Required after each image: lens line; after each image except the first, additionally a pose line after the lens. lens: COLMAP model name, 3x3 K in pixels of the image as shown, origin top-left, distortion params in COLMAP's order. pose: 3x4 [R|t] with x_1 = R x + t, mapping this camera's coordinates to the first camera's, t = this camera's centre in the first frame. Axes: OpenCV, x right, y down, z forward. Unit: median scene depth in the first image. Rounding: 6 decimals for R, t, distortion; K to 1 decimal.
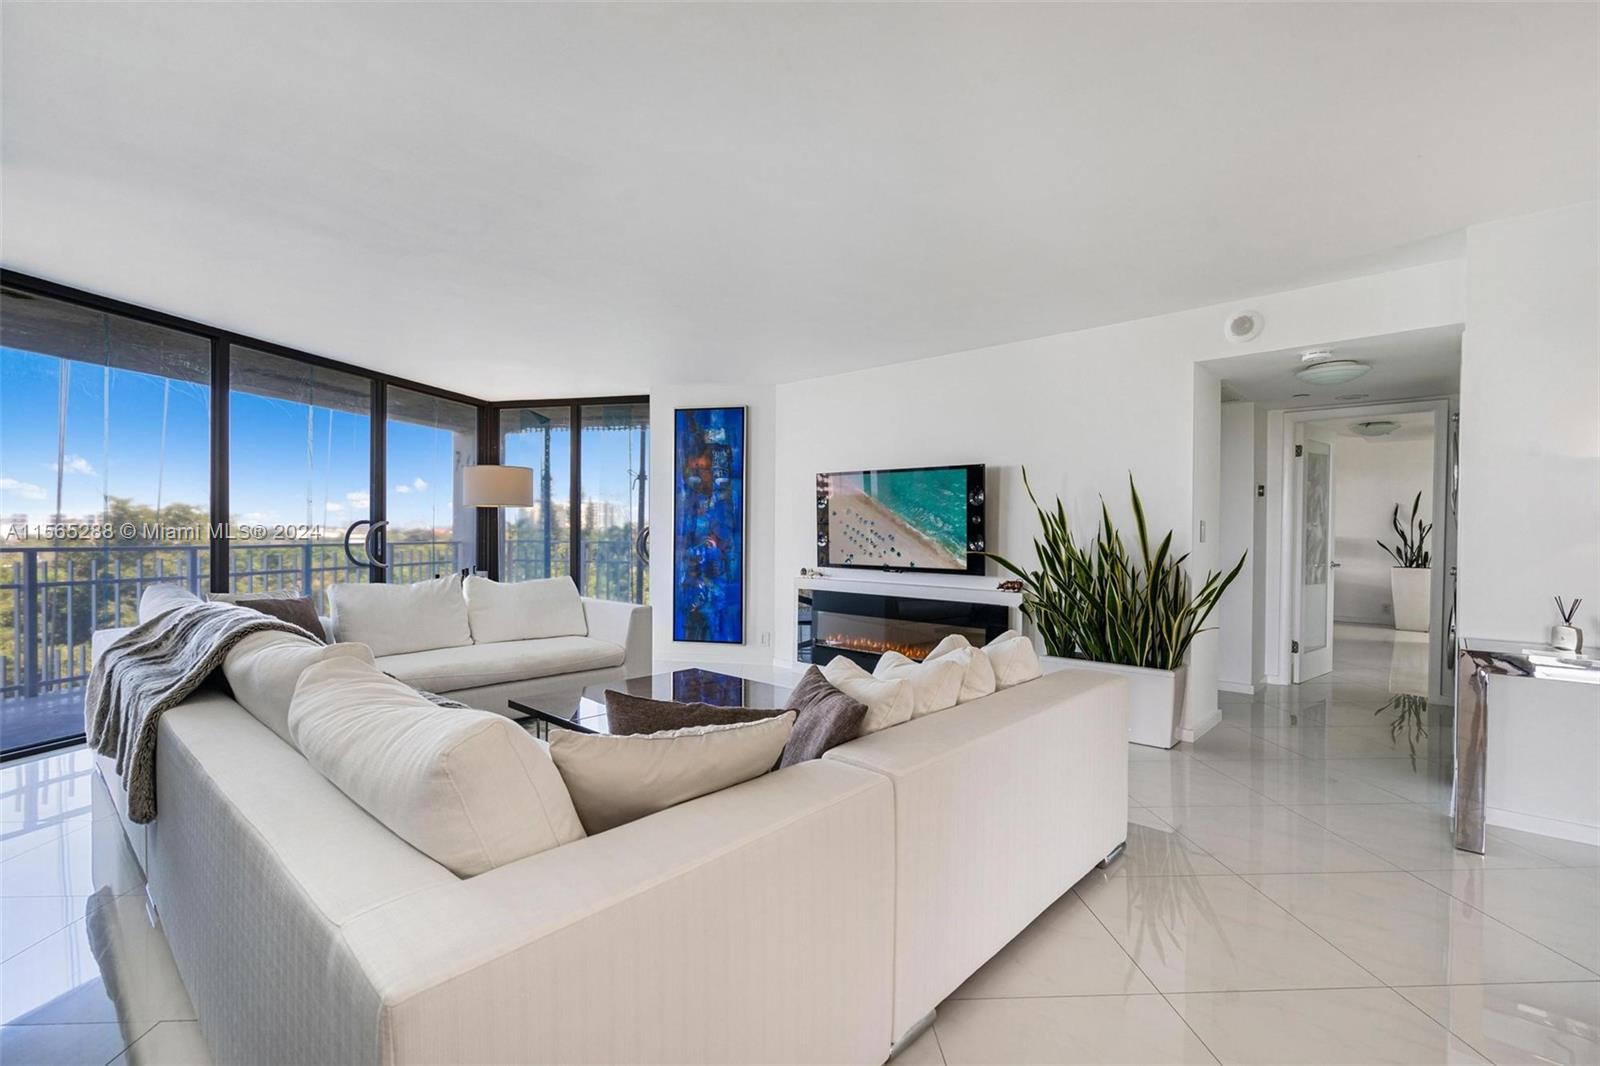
lens RADIAL K [[729.6, 0, 802.4], [0, 729.6, 539.6], [0, 0, 1]] dist [0.000110, 0.000941]
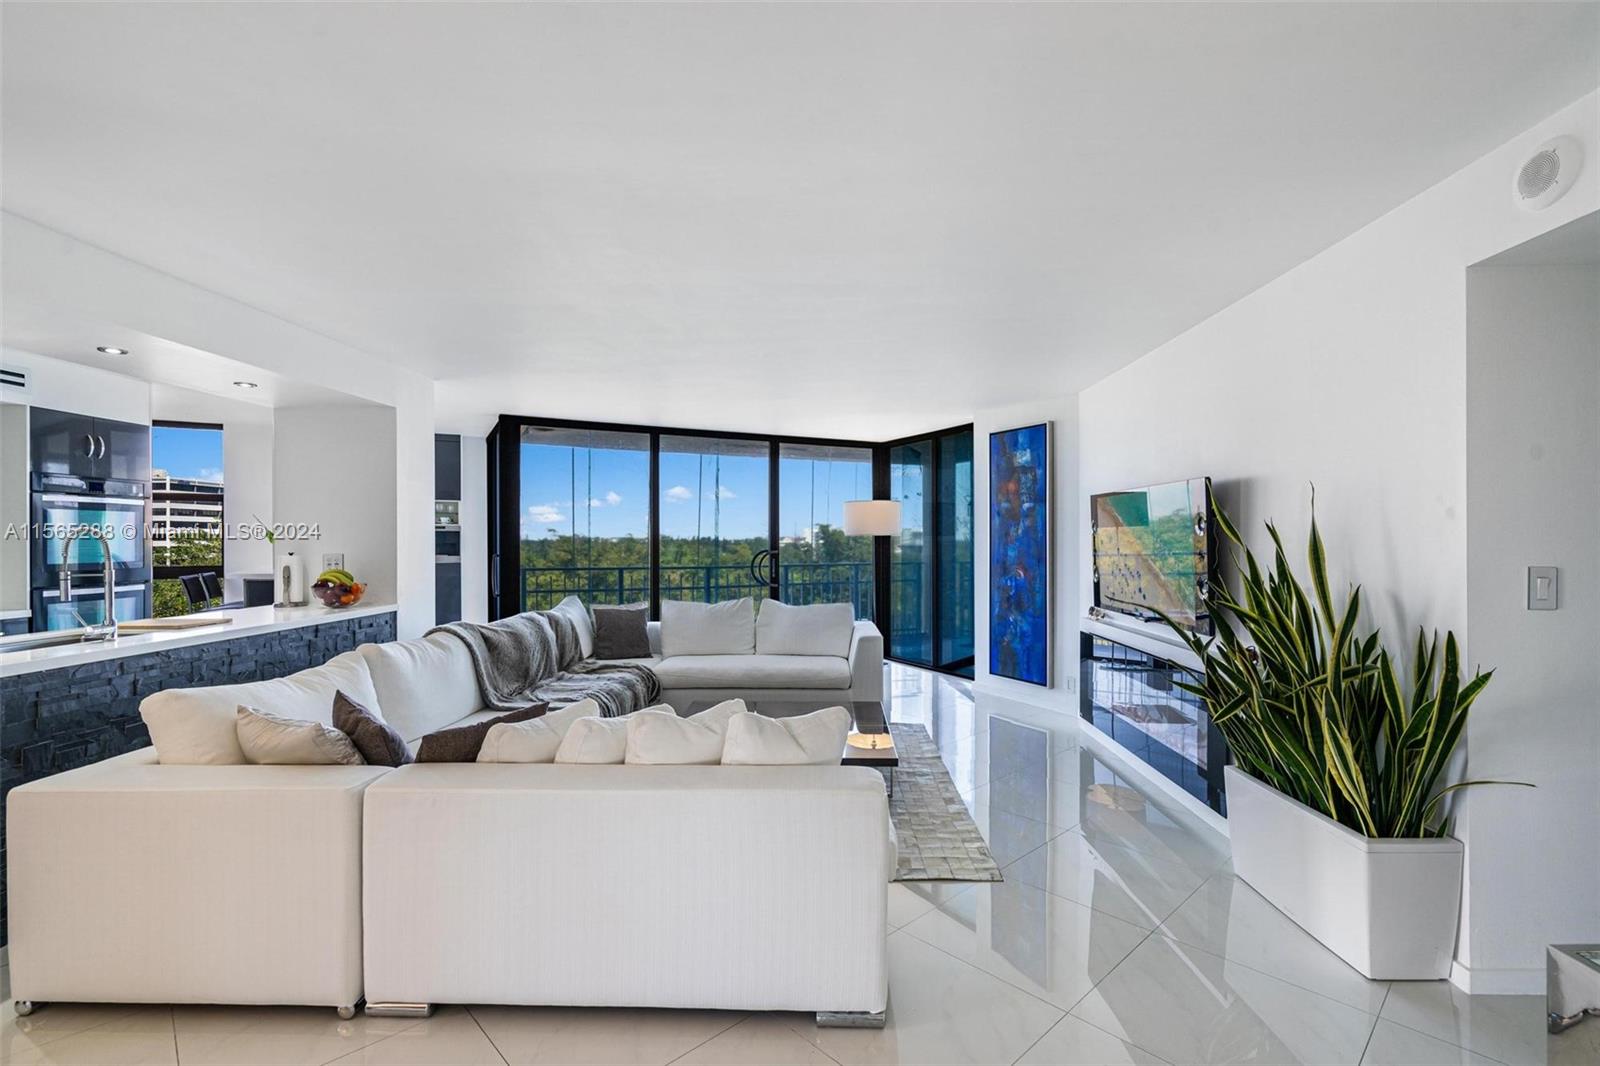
lens RADIAL K [[729.6, 0, 807.1], [0, 729.6, 541.5], [0, 0, 1]] dist [0.000110, 0.000941]
pose [[0.646031, -0.010241, -0.763243, 0.410610], [0.002564, 0.999933, -0.011247, -0.025965], [0.763307, 0.005309, 0.646014, 0.192641]]
